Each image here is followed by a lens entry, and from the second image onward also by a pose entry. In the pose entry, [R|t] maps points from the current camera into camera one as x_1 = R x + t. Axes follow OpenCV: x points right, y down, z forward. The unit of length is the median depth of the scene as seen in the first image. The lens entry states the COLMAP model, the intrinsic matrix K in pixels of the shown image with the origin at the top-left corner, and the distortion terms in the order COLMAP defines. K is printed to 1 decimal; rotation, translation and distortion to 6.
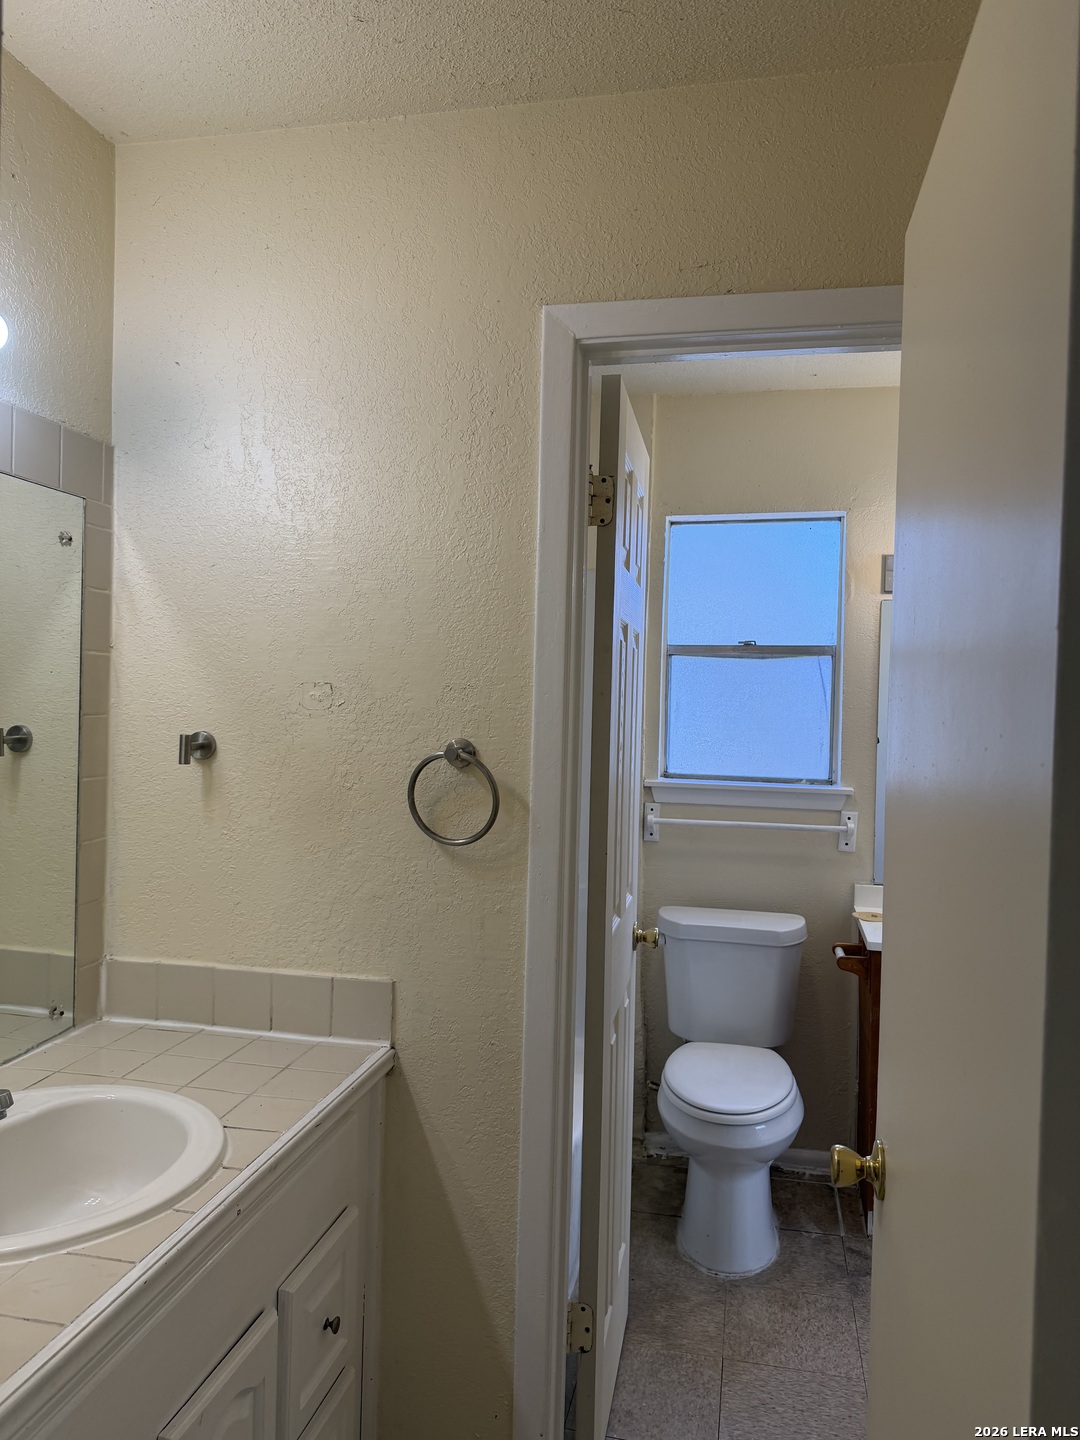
lens RADIAL K [[975.3, 0, 540.0], [0, 975.3, 720.0], [0, 0, 1]] dist [0.001880, -0.002071]
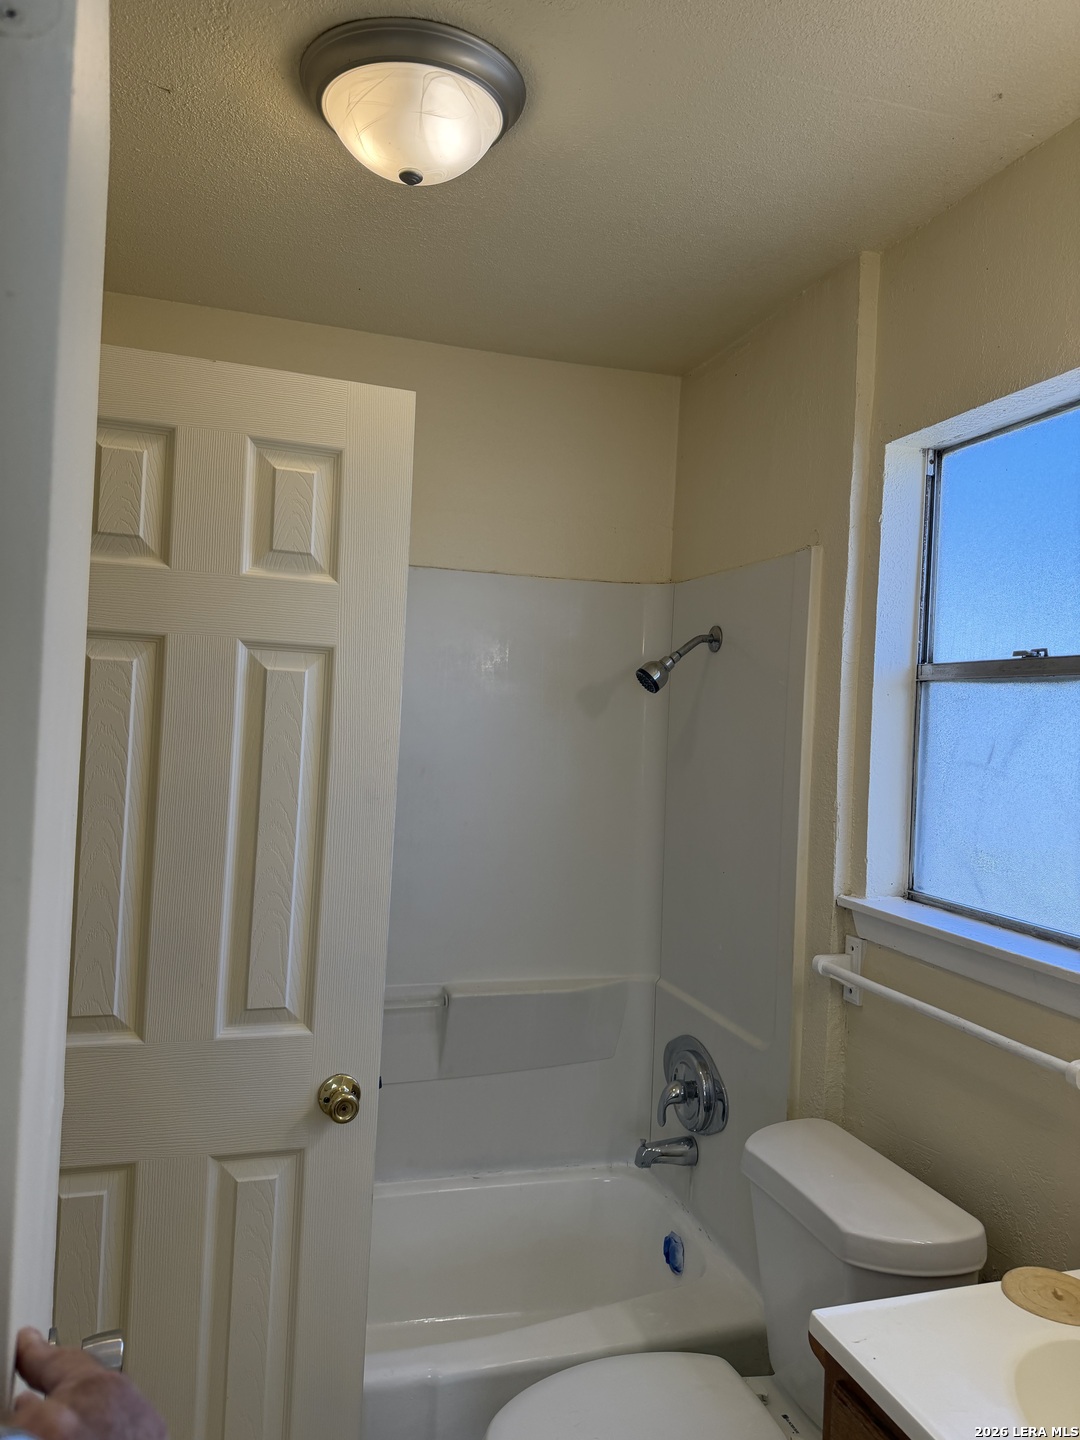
lens RADIAL K [[975.3, 0, 540.0], [0, 975.3, 720.0], [0, 0, 1]] dist [0.001880, -0.002071]
pose [[0.499063, -0.020927, -0.866313, 0.525535], [-0.040944, 0.998022, -0.047695, -0.010093], [0.865598, 0.059273, 0.497219, 0.527807]]
